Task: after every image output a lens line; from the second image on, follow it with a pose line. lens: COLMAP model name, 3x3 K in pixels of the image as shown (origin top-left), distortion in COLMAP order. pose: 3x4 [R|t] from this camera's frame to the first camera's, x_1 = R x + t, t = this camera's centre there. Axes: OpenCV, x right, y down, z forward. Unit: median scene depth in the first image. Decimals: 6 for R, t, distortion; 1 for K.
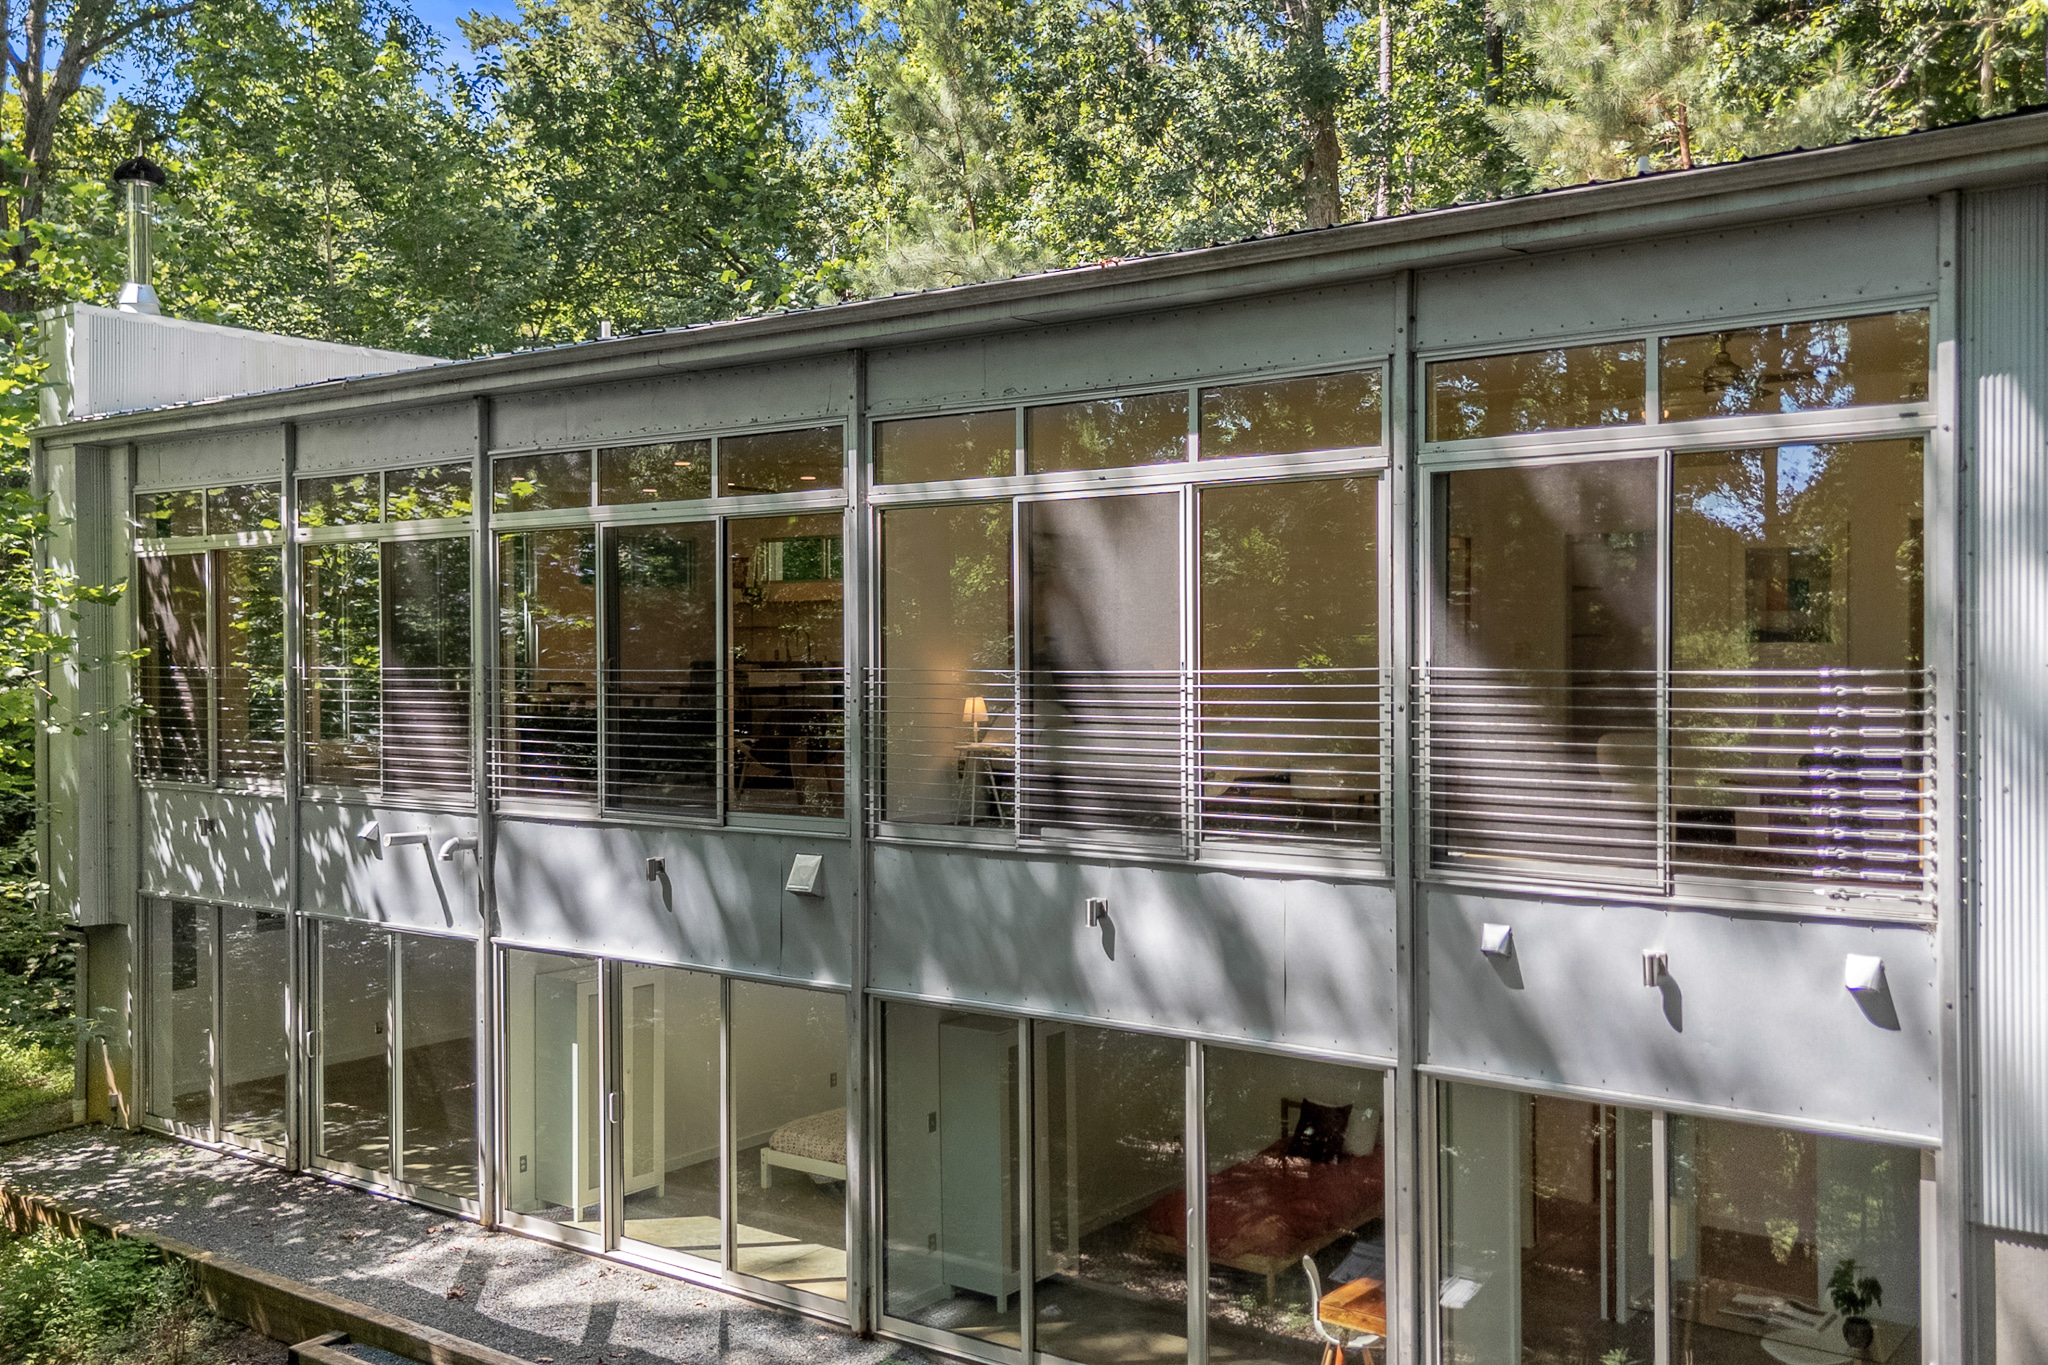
lens RADIAL K [[1823.8, 0, 1037.2], [0, 1823.8, 684.2], [0, 0, 1]] dist [0.078086, -0.068865]
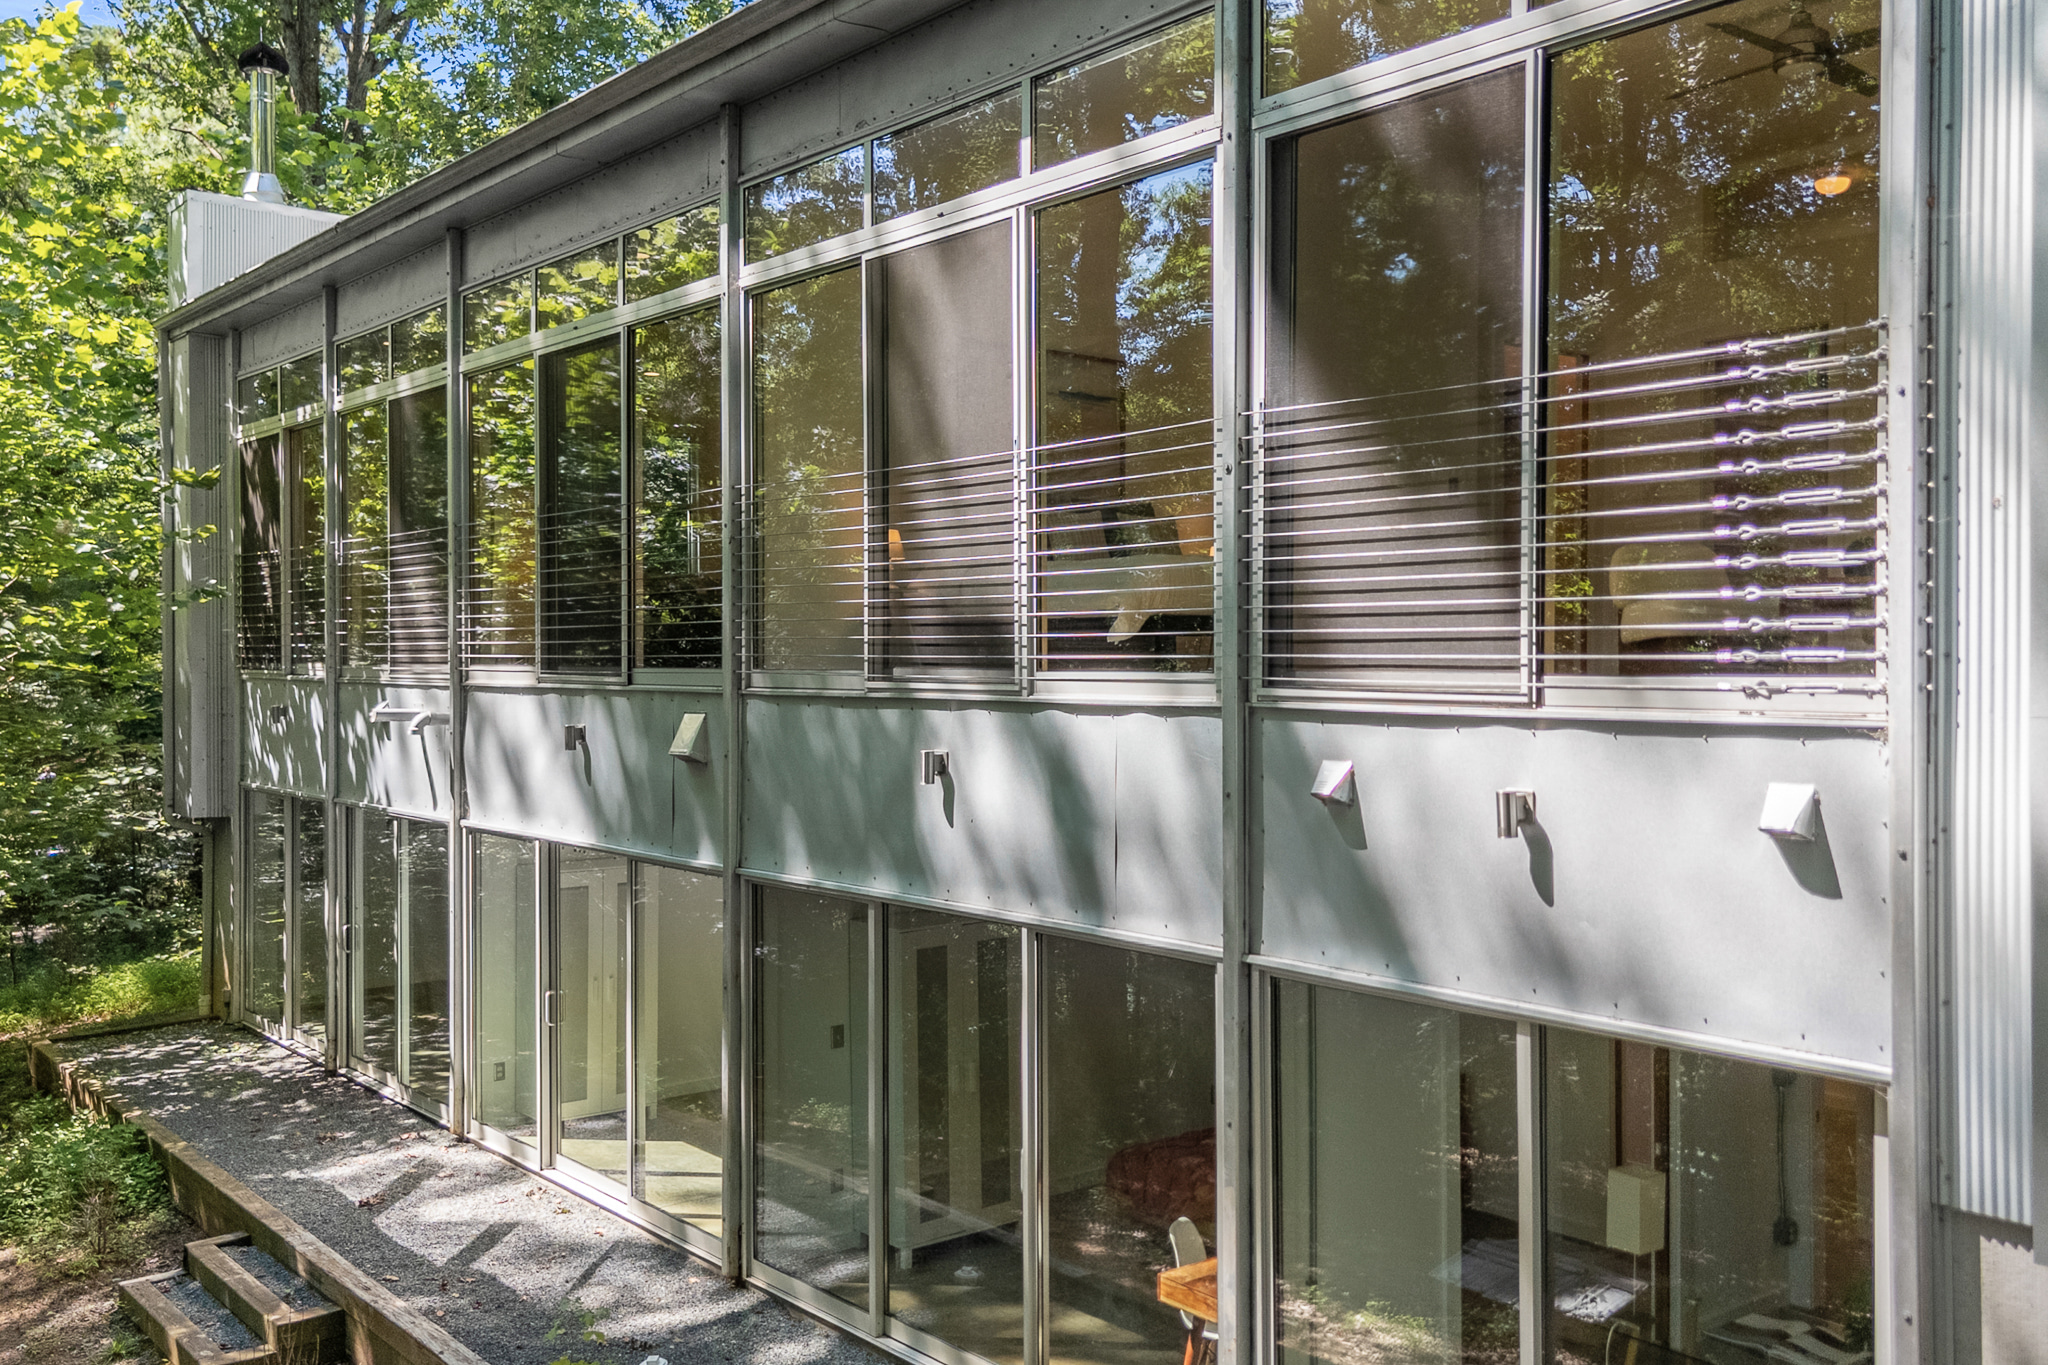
lens RADIAL K [[1823.8, 0, 1038.8], [0, 1823.8, 671.2], [0, 0, 1]] dist [0.078086, -0.068865]
pose [[0.970731, 0.004436, -0.240130, 0.244940], [-0.004973, 0.999986, -0.001631, 0.077826], [0.240119, 0.002777, 0.970739, 0.221927]]
